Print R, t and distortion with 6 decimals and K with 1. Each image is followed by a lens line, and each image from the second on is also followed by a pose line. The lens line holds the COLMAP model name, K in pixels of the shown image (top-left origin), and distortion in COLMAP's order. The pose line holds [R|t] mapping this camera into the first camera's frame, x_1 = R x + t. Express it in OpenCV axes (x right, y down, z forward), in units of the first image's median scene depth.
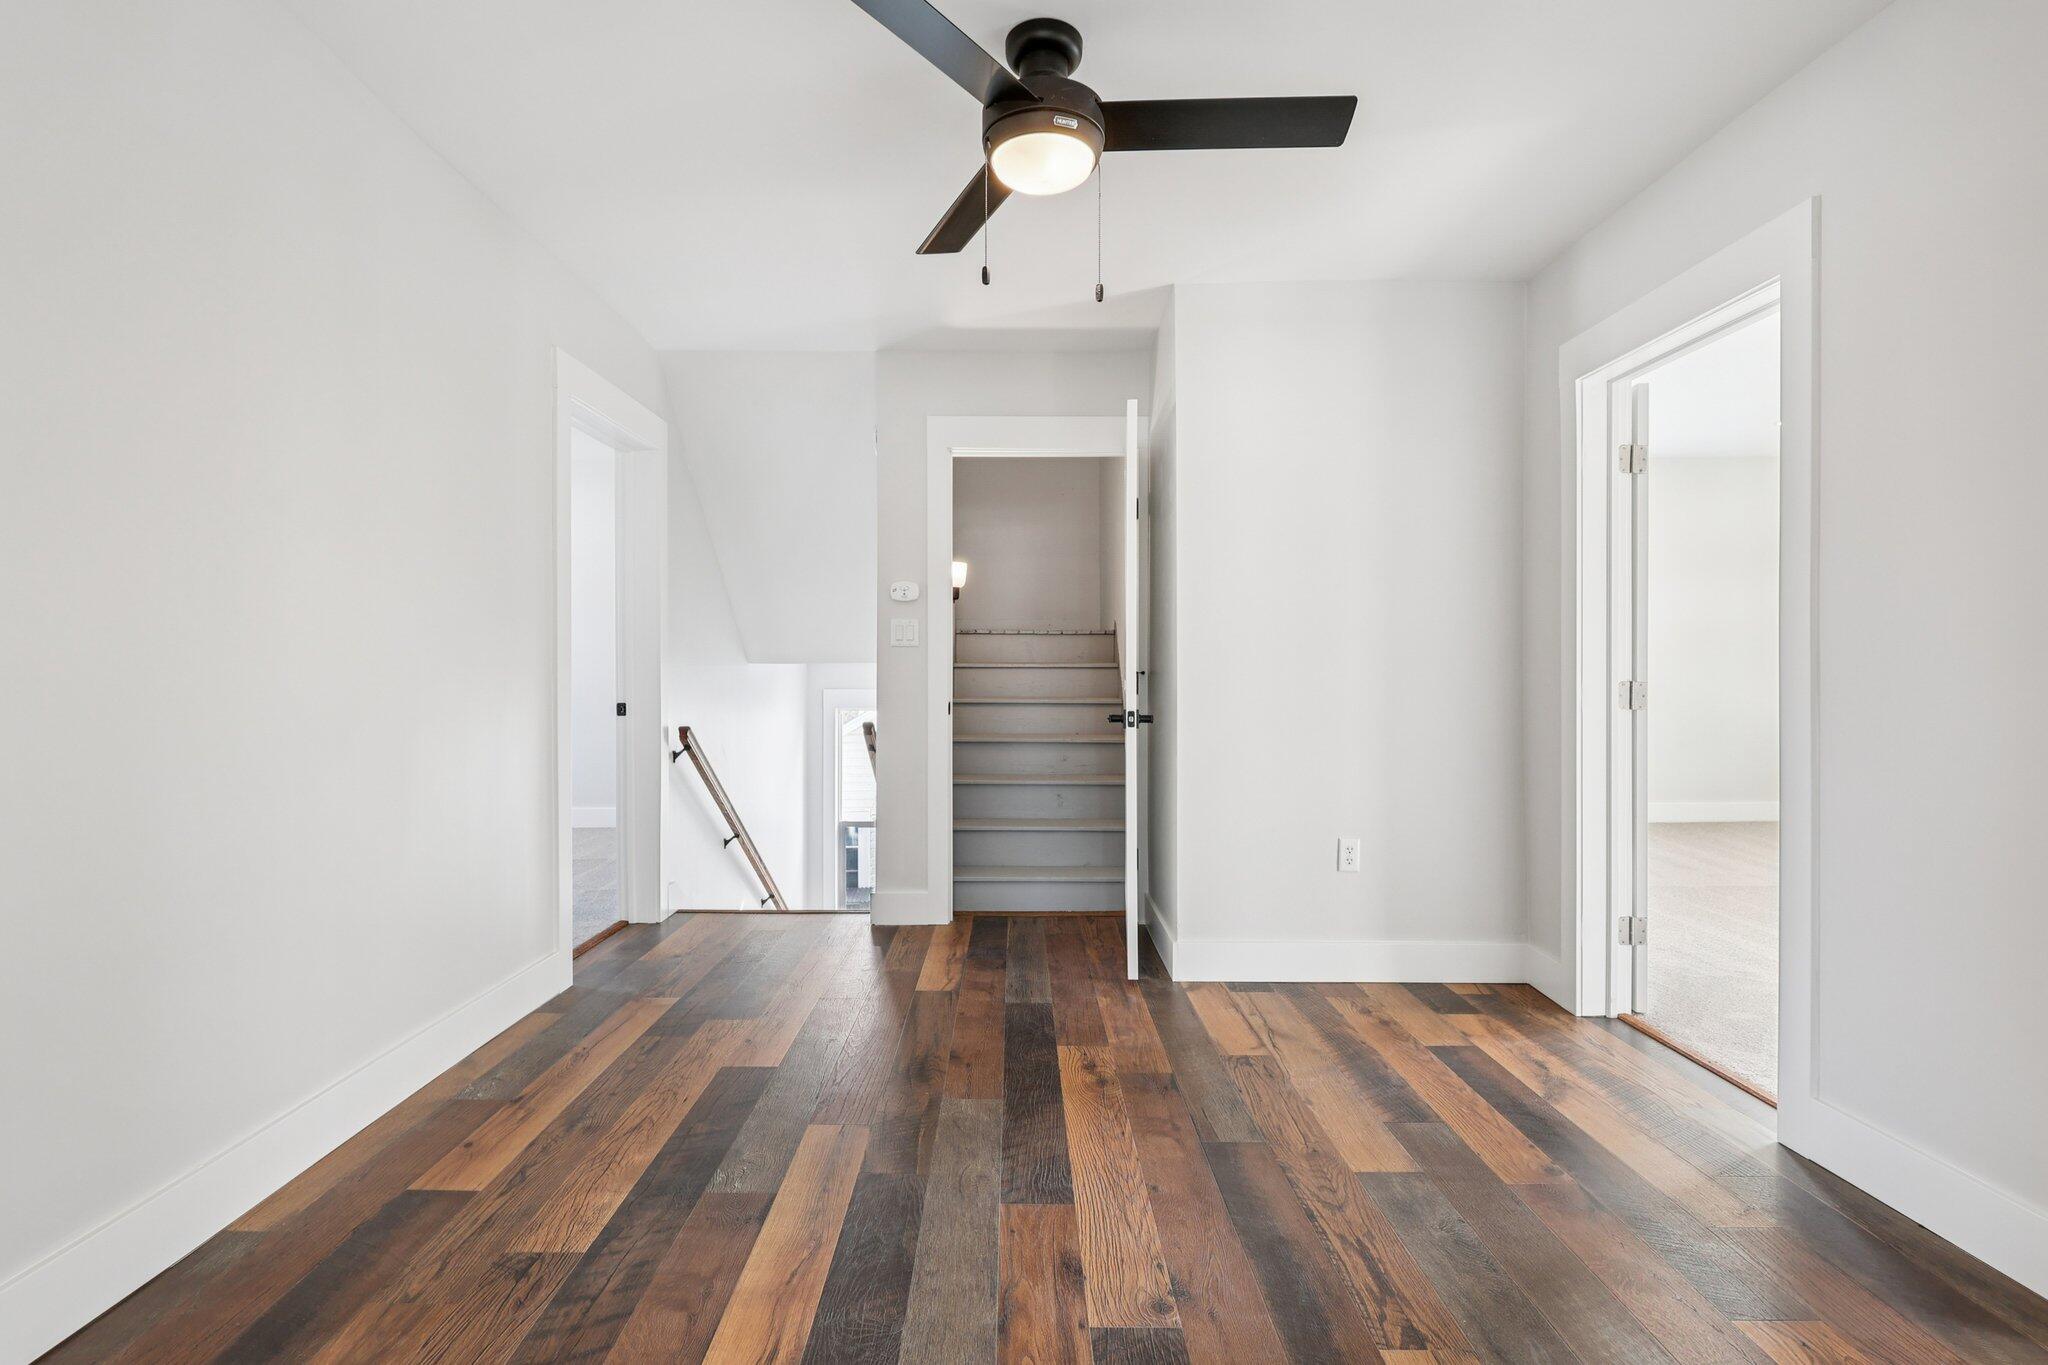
lens RADIAL K [[954.5, 0, 1019.6], [0, 954.5, 671.8], [0, 0, 1]] dist [0.000555, 0.001921]
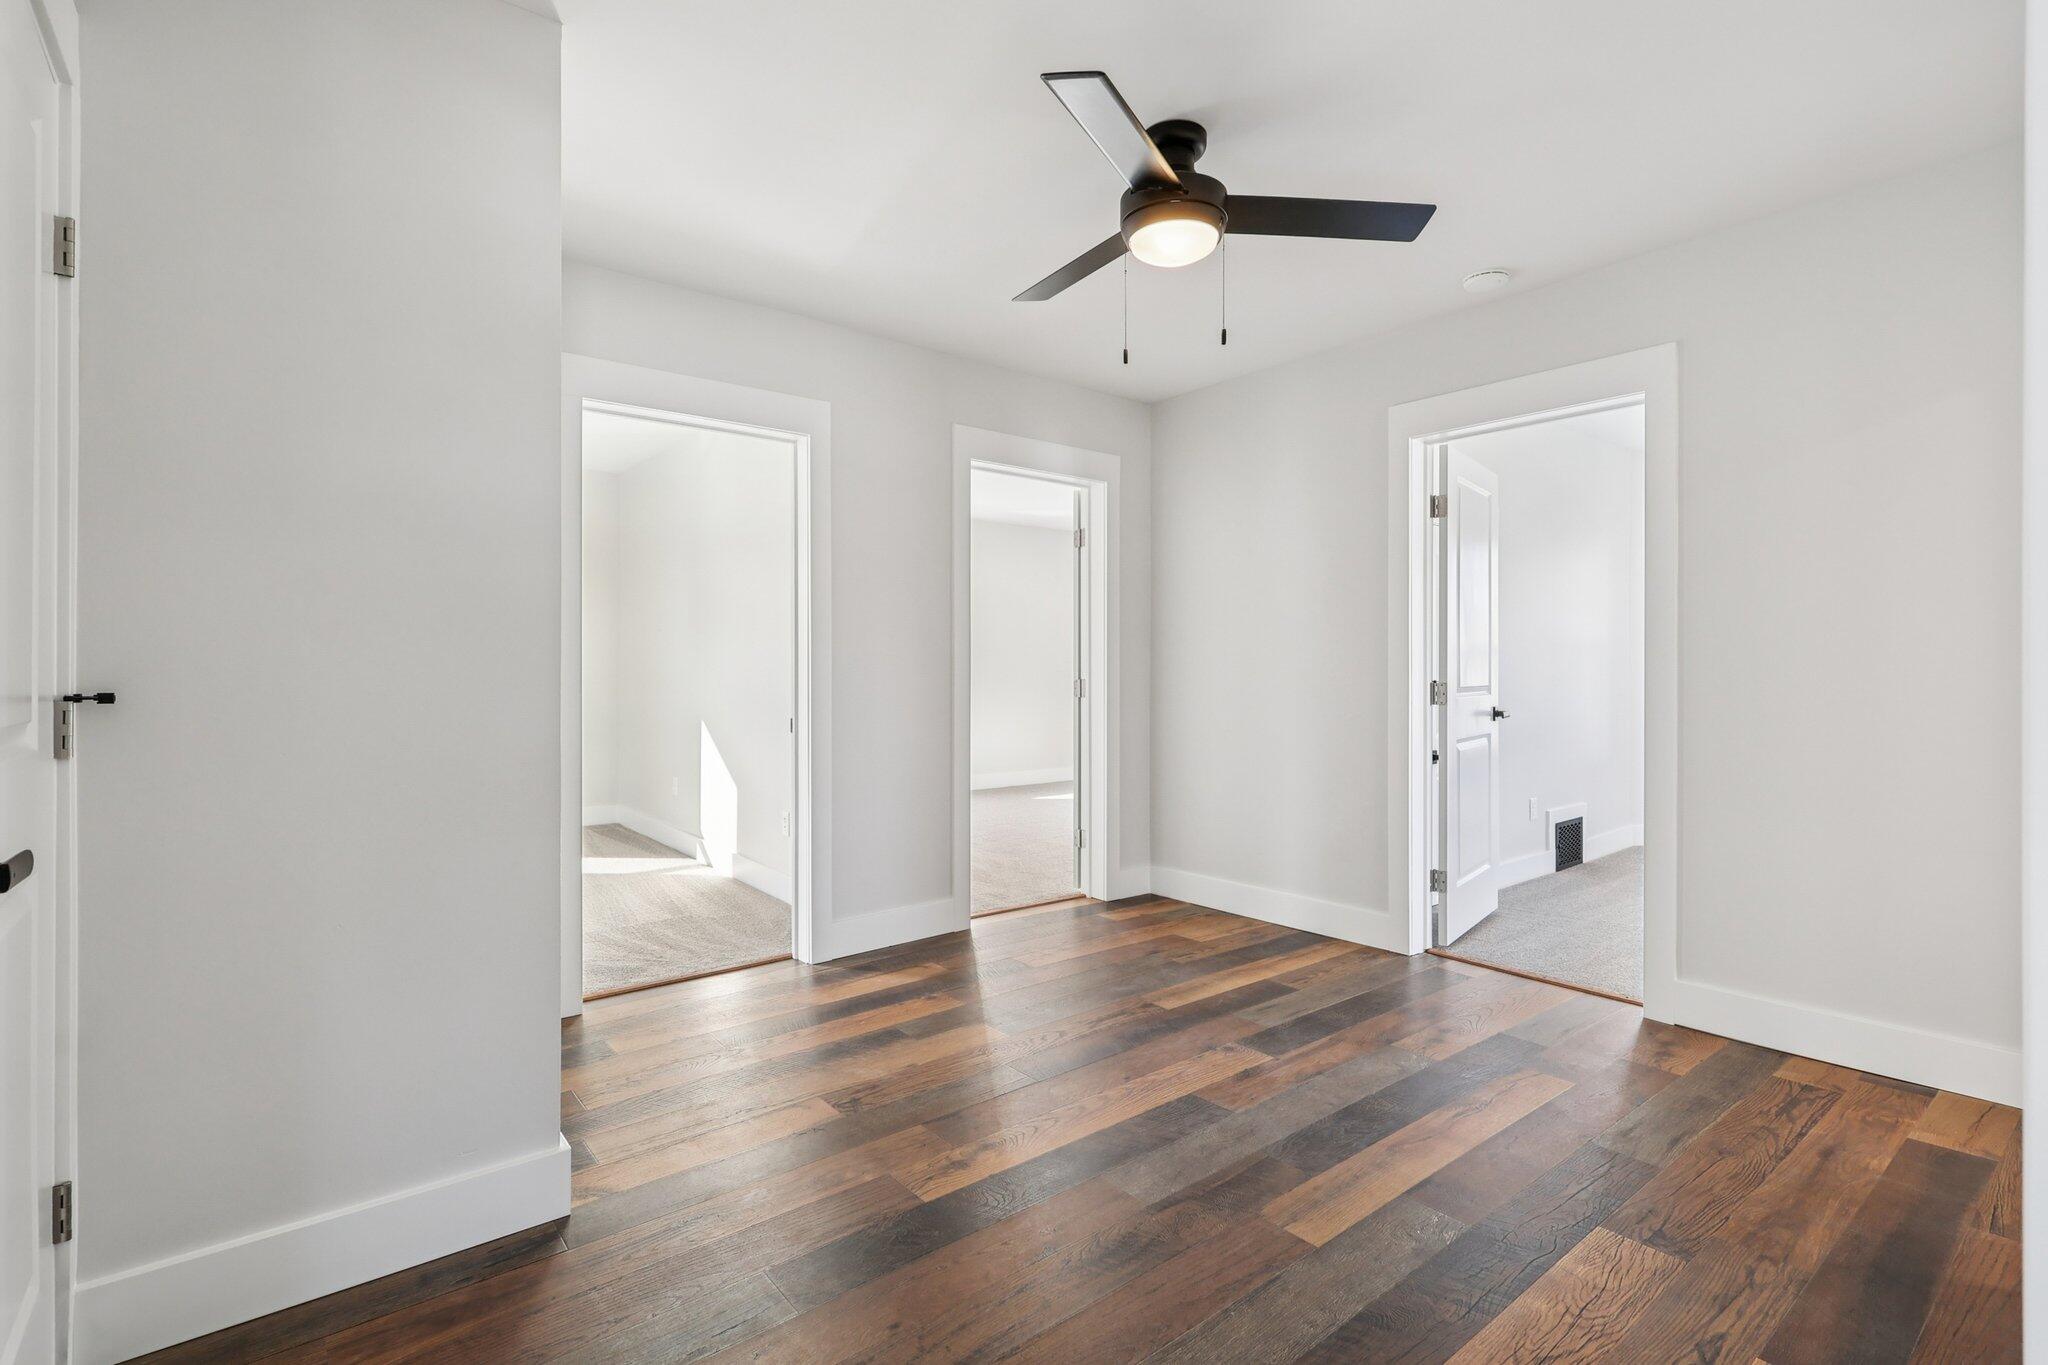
lens RADIAL K [[954.5, 0, 1019.6], [0, 954.5, 671.8], [0, 0, 1]] dist [0.000555, 0.001921]
pose [[-0.617507, -0.002477, 0.786561, -0.715415], [0.003887, 0.999973, 0.006201, -0.020042], [-0.786555, 0.006887, -0.617481, 1.732445]]
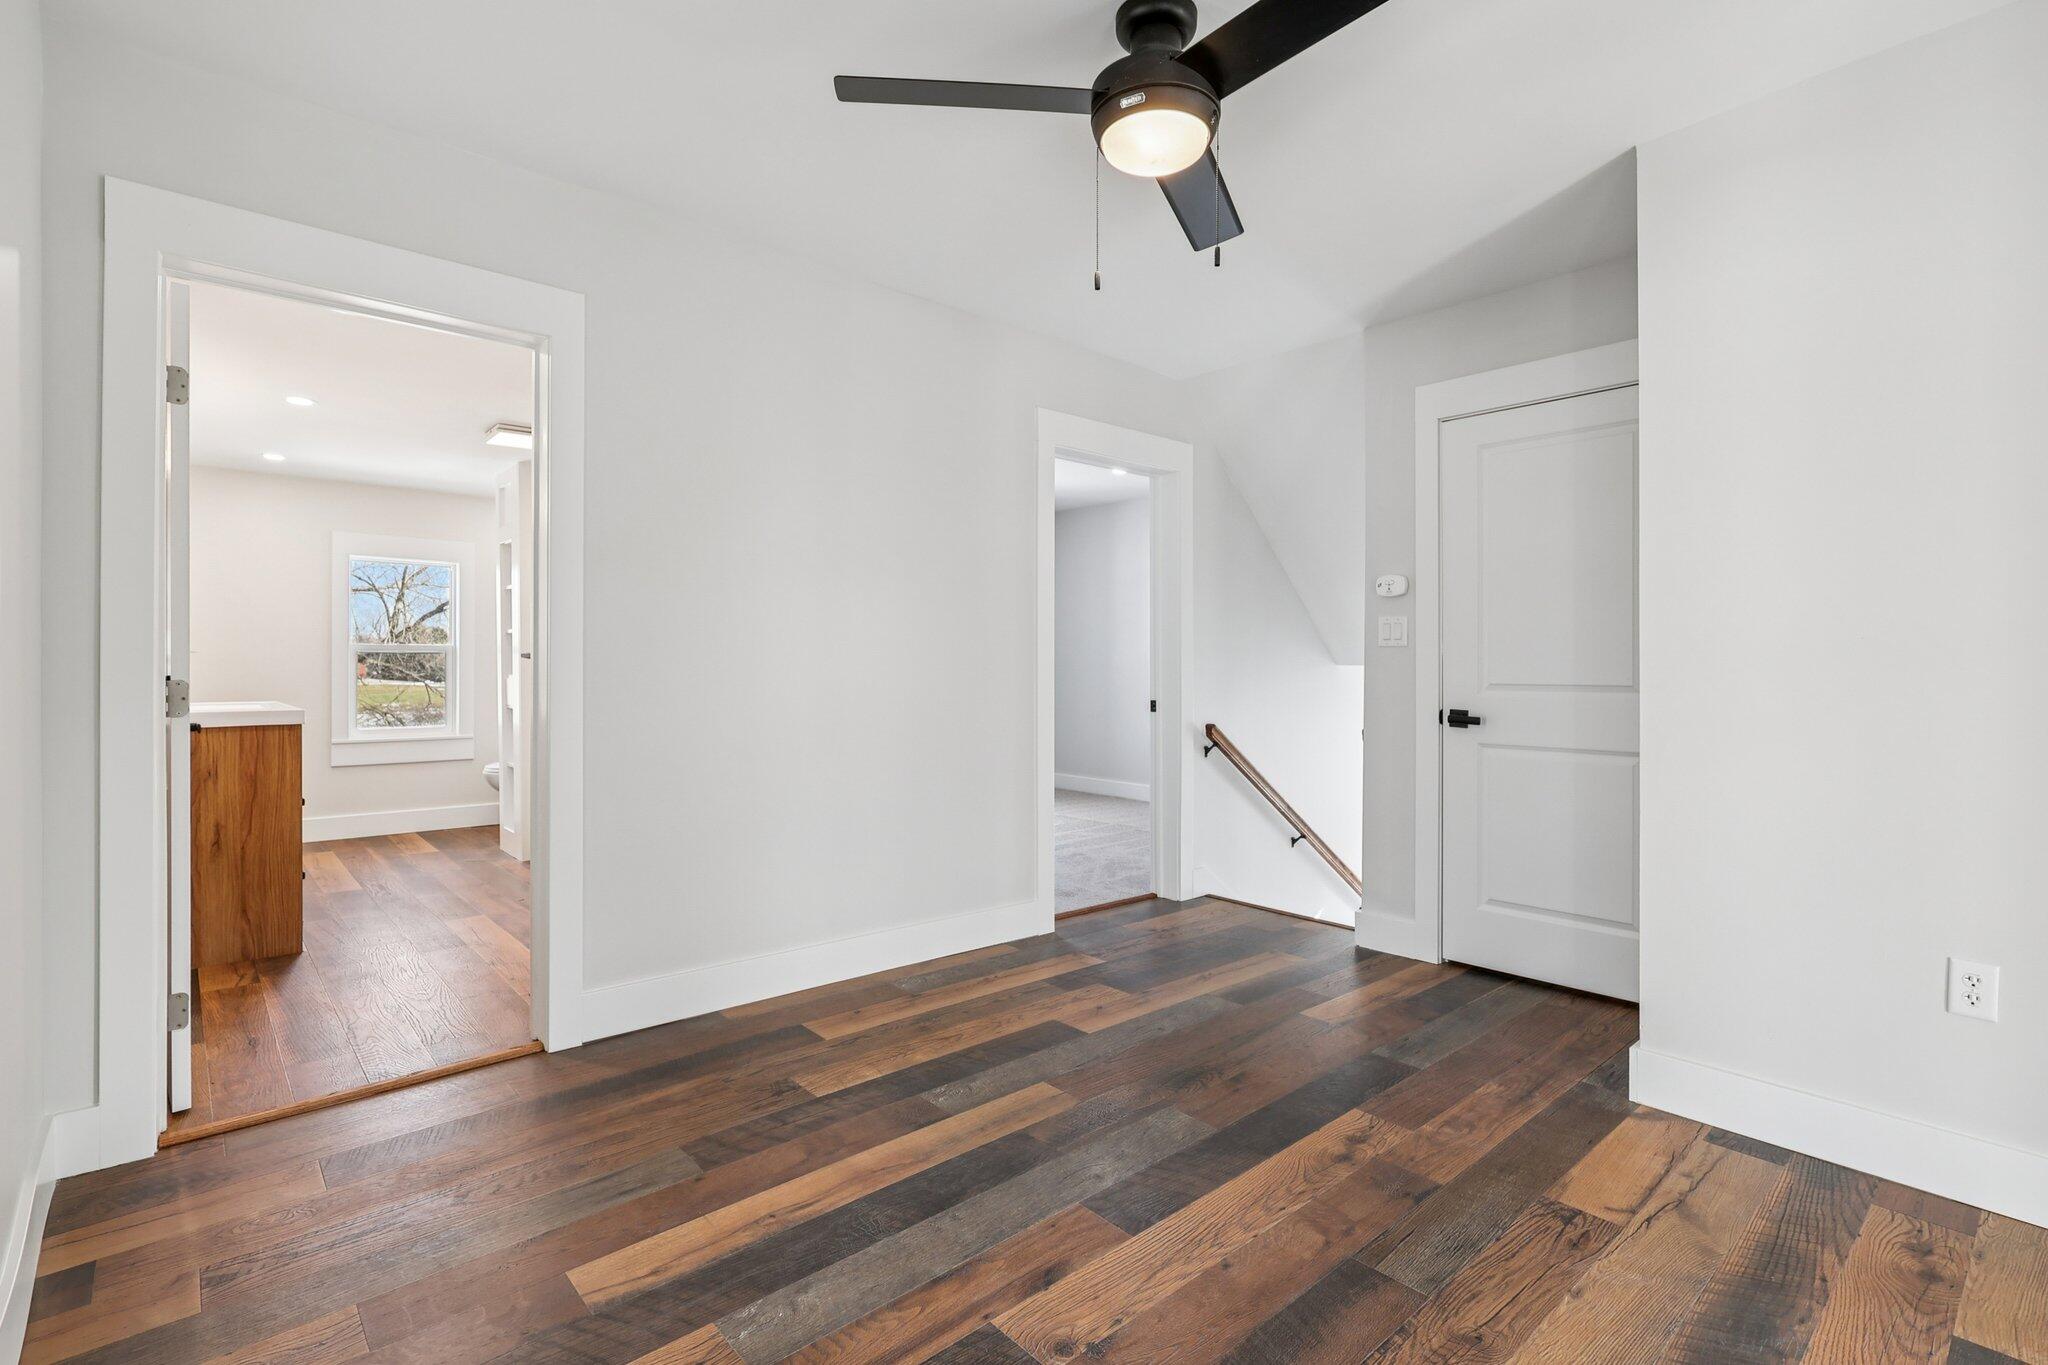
lens RADIAL K [[954.5, 0, 1019.6], [0, 954.5, 671.8], [0, 0, 1]] dist [0.000555, 0.001921]
pose [[0.658168, 0.003691, -0.752862, 0.609792], [-0.004037, 0.999991, 0.001373, -0.004332], [0.752860, 0.002136, 0.658177, 0.252167]]
